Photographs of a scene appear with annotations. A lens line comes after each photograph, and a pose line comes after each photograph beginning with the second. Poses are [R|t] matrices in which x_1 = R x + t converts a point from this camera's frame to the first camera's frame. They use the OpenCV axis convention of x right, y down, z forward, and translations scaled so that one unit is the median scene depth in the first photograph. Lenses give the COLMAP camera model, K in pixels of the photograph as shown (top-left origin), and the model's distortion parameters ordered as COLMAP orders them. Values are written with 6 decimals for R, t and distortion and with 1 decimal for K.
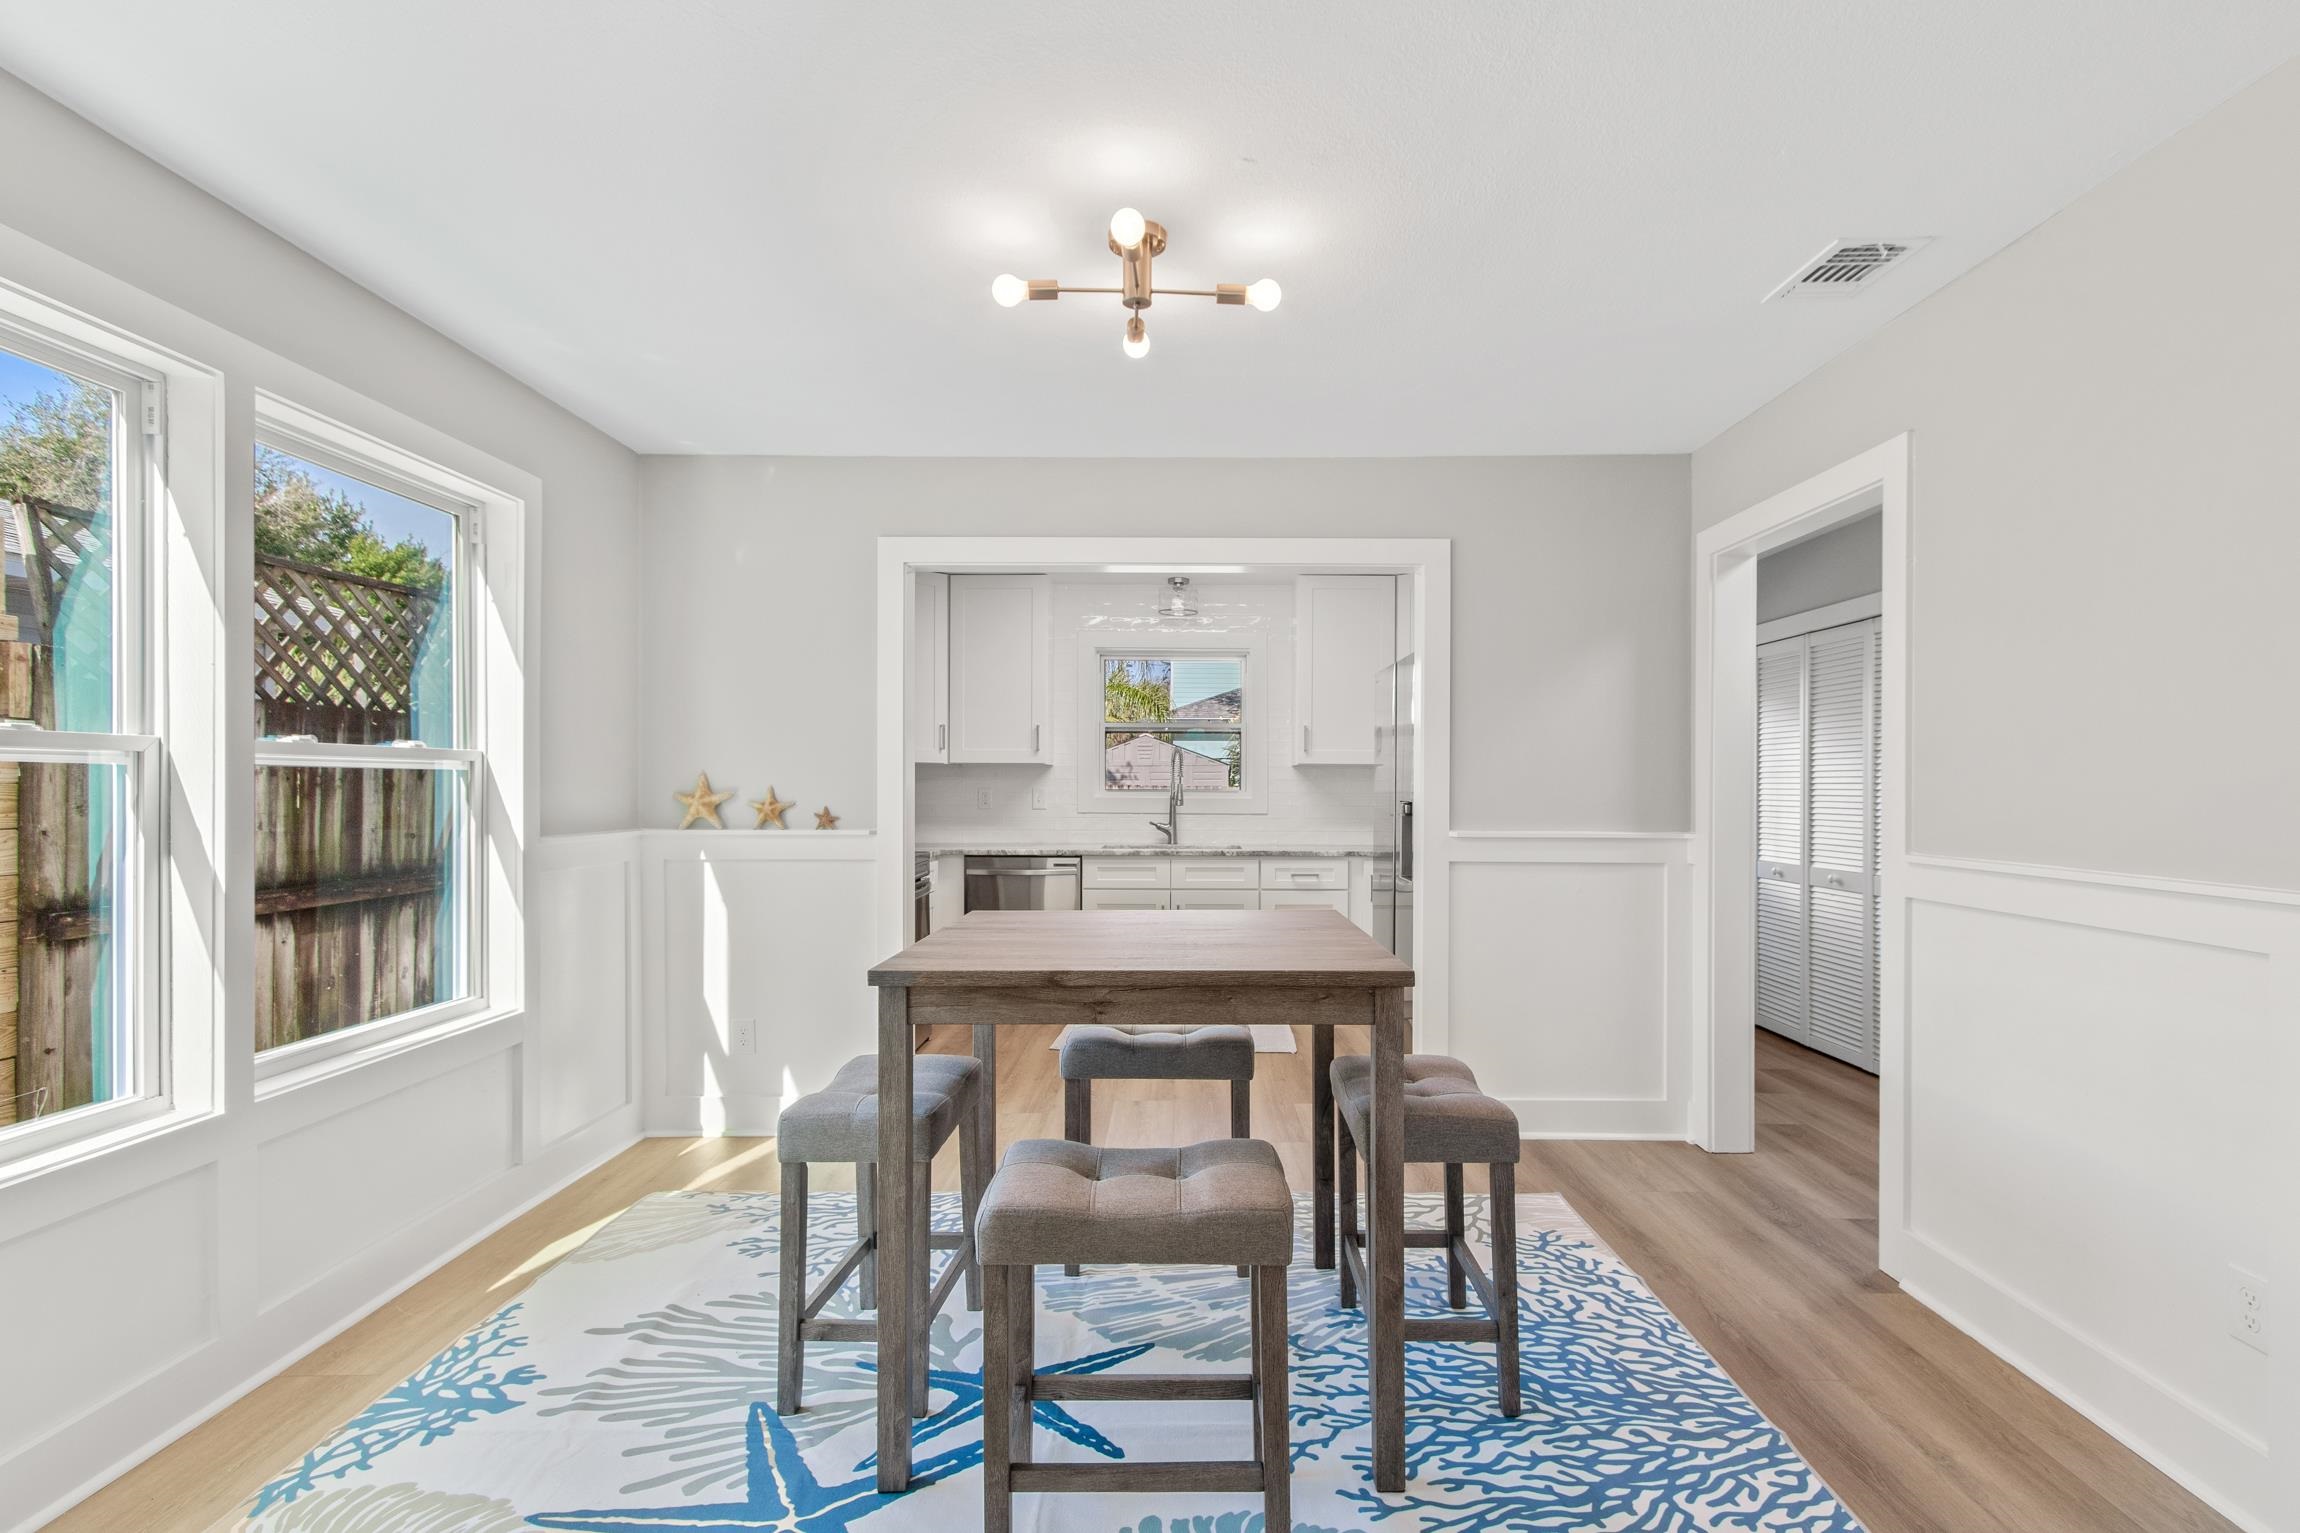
lens RADIAL K [[1073.5, 0, 1159.0], [0, 1073.5, 767.9], [0, 0, 1]] dist [0.015784, -0.000002]
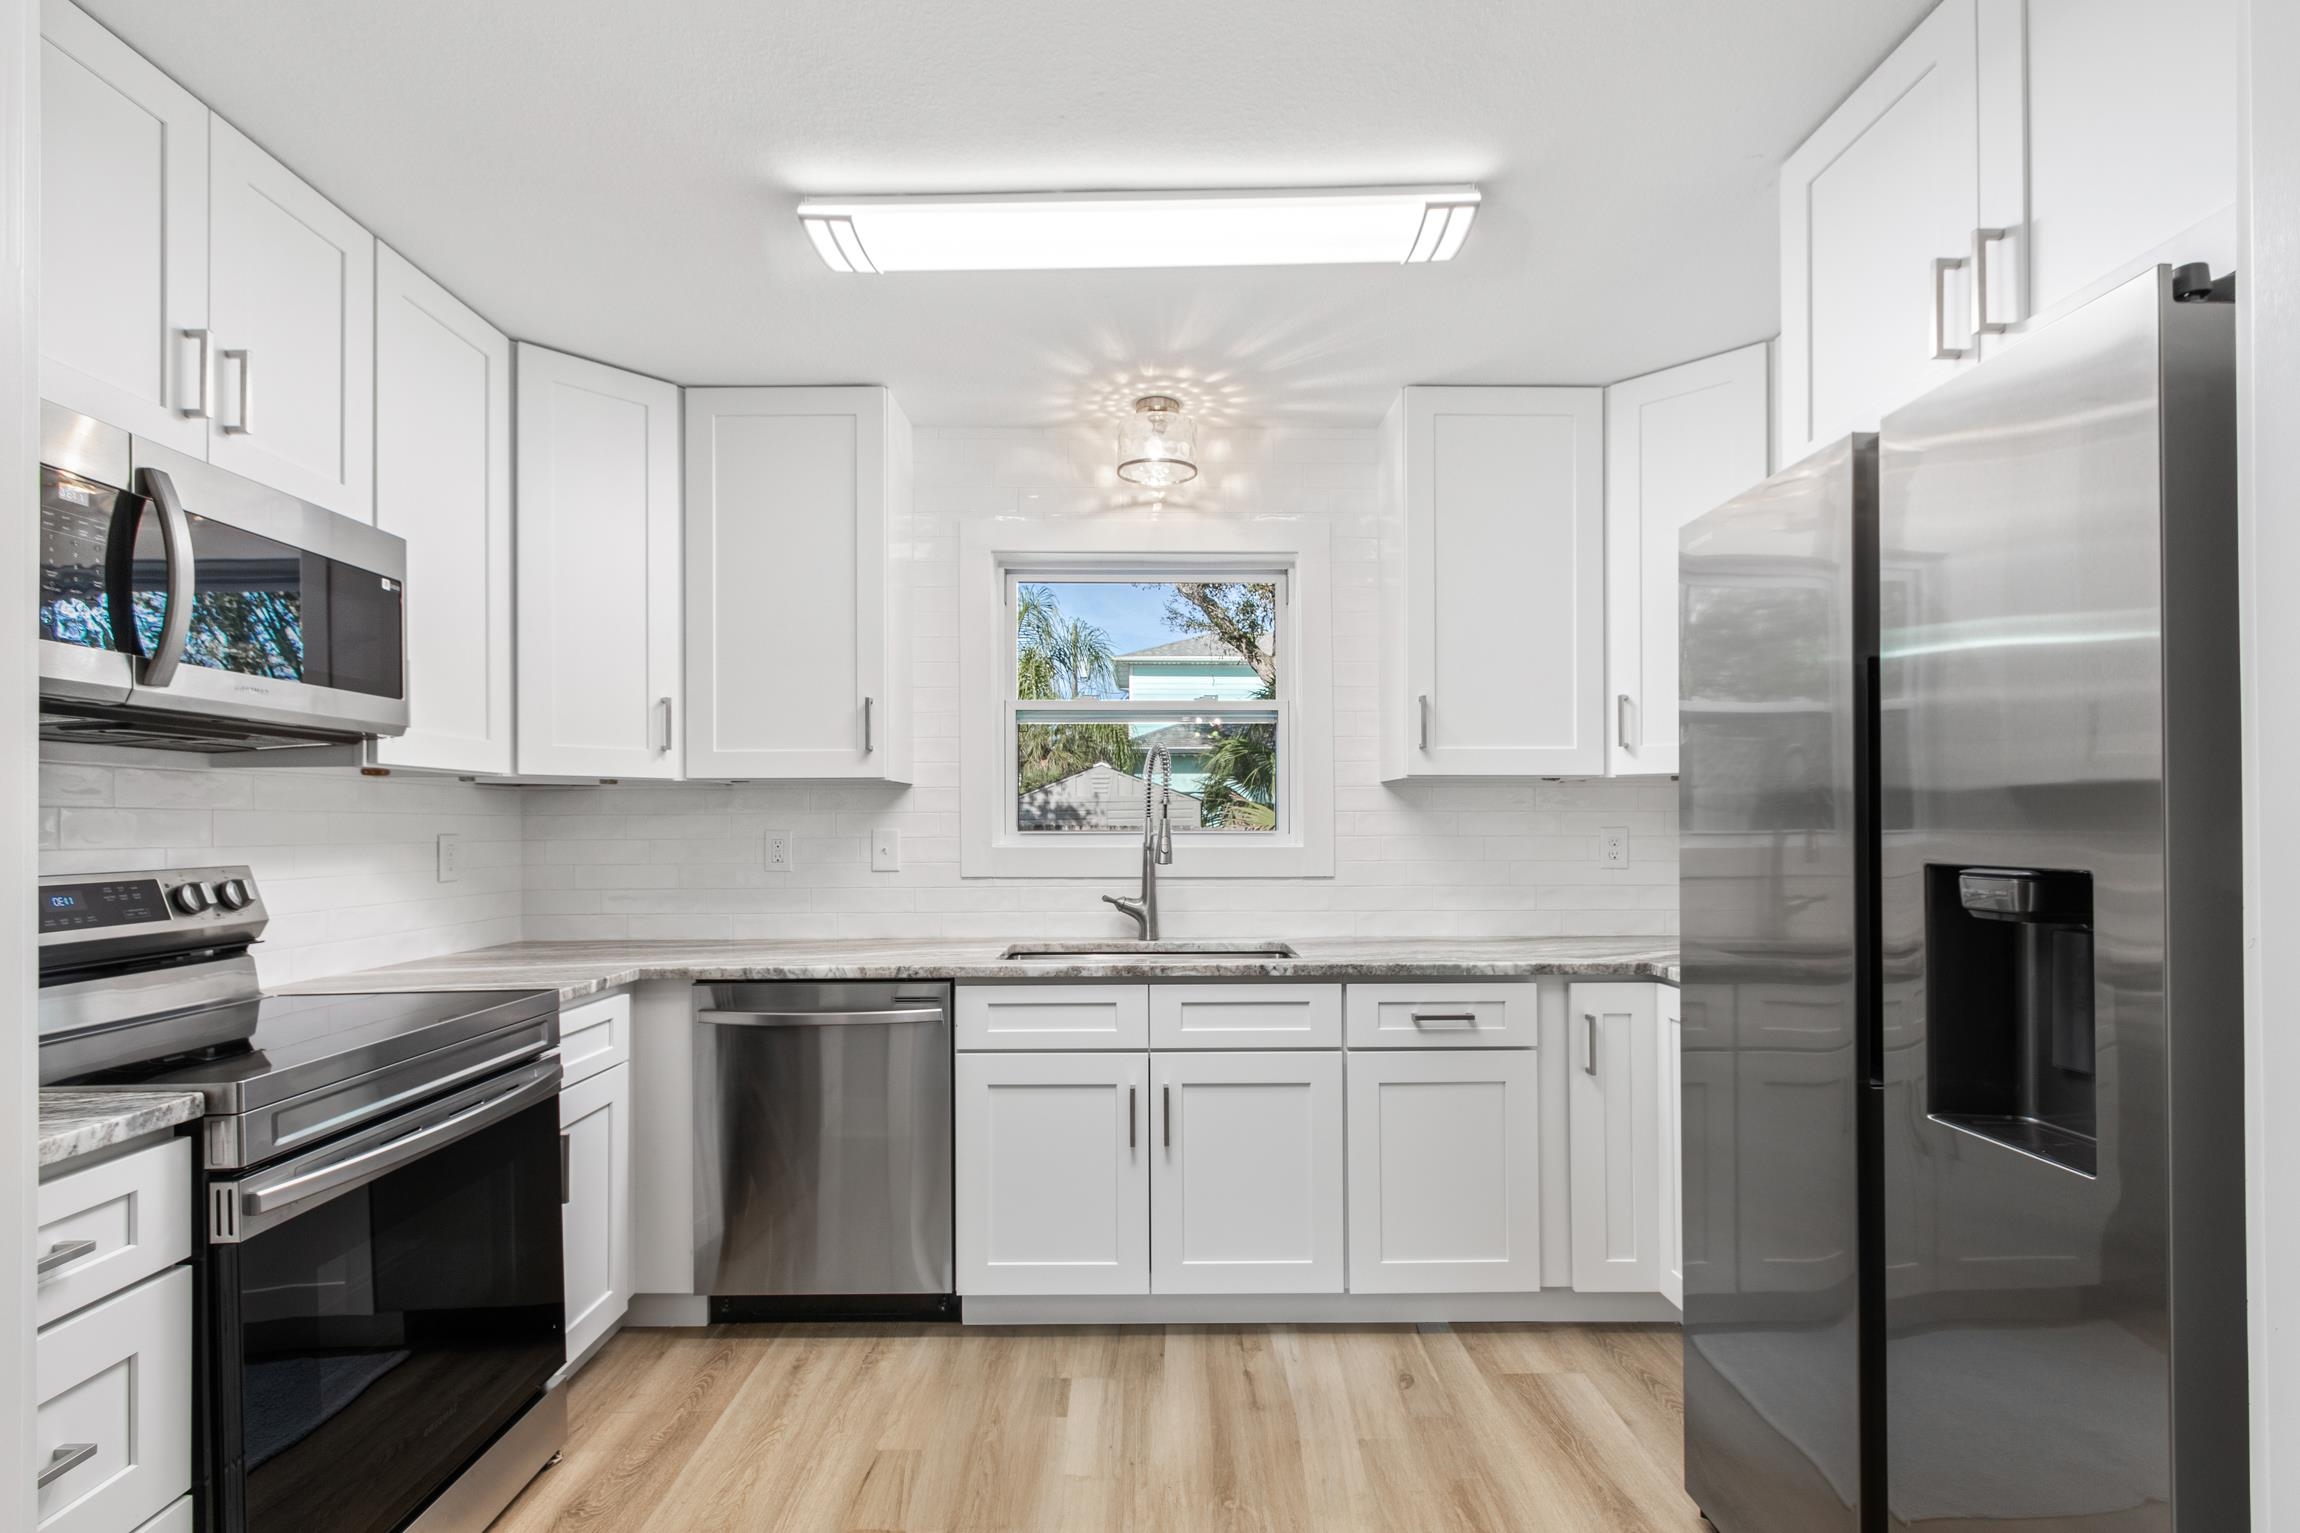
lens RADIAL K [[1073.5, 0, 1145.1], [0, 1073.5, 787.3], [0, 0, 1]] dist [0.015784, -0.000002]
pose [[0.999648, -0.006712, 0.025665, -0.001616], [0.007020, 0.999904, -0.011924, 0.006561], [-0.025583, 0.012100, 0.999599, 0.517580]]
